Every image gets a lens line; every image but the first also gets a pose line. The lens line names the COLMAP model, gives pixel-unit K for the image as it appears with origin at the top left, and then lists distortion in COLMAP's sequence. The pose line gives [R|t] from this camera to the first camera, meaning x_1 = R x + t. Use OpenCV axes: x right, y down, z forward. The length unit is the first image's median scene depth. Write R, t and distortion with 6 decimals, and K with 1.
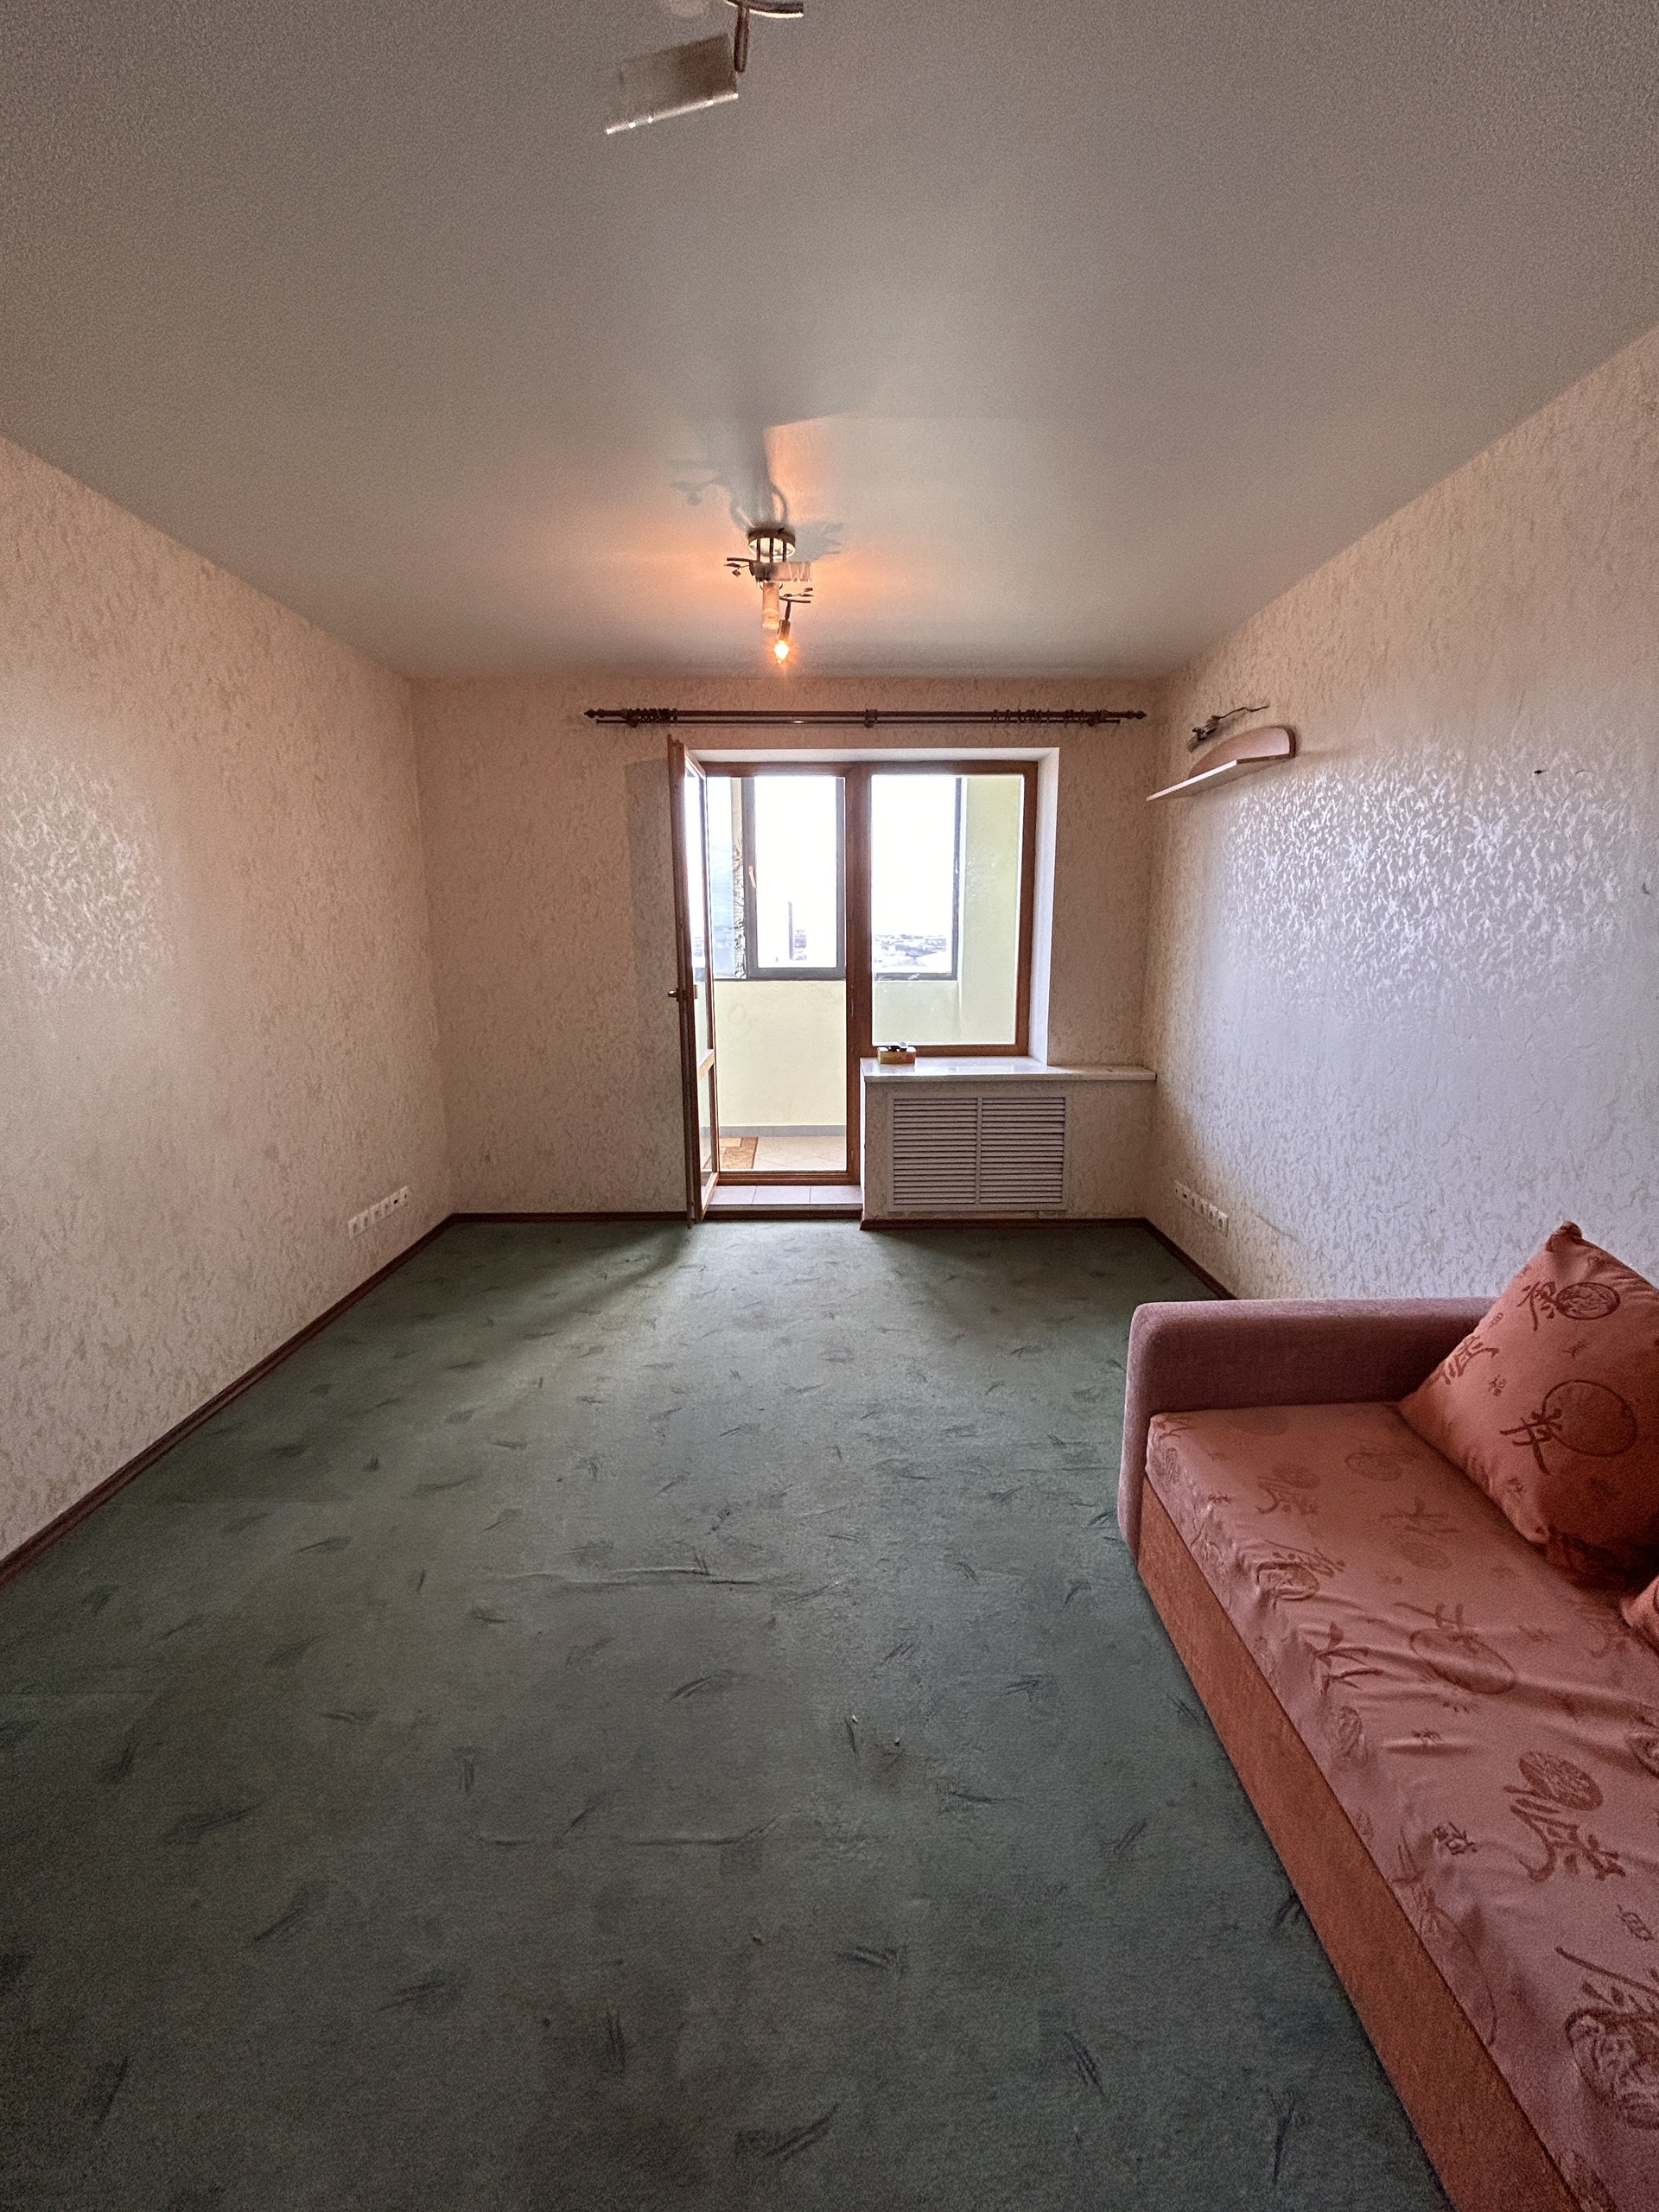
lens RADIAL K [[884.4, 0, 854.5], [0, 884.4, 1112.8], [0, 0, 1]] dist [0.000443, 0.000119]
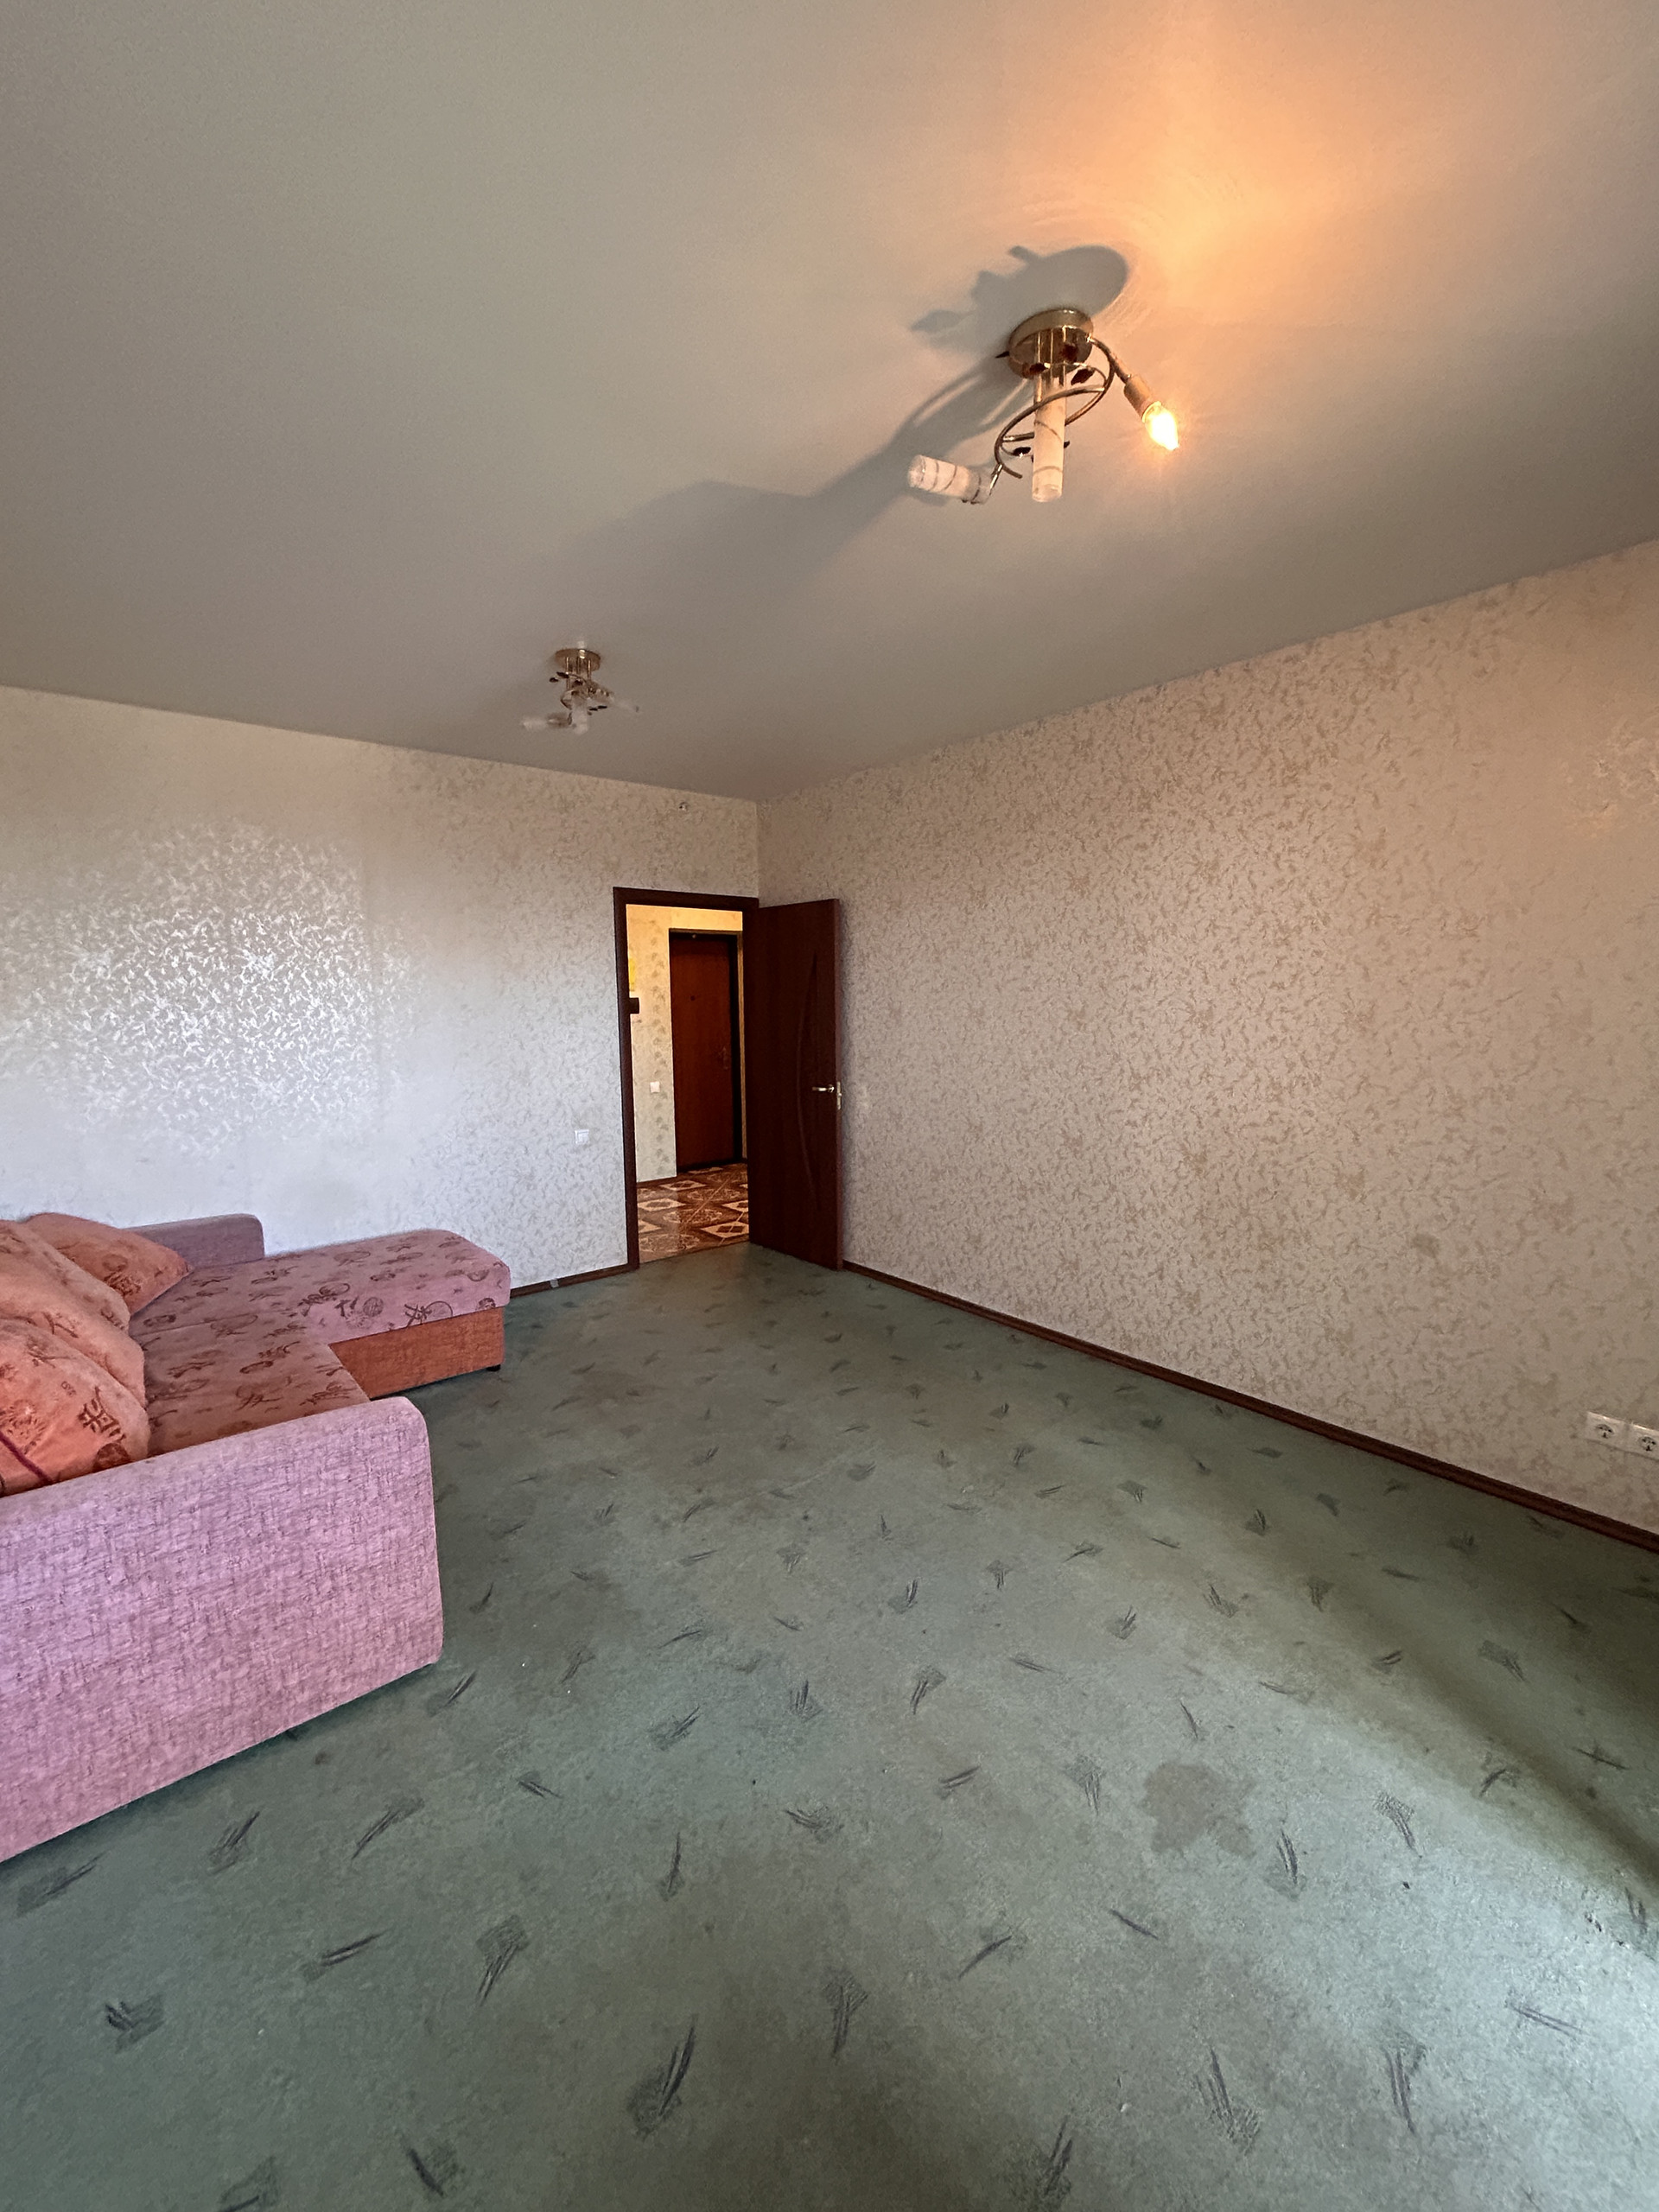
lens RADIAL K [[899.7, 0, 829.5], [0, 899.7, 1106.0], [0, 0, 1]] dist [0.017818, 0.000431]
pose [[-0.778450, 0.092099, -0.620913, 0.392299], [-0.116842, 0.950630, 0.287492, -0.302555], [0.616736, 0.296347, -0.729257, 1.356331]]
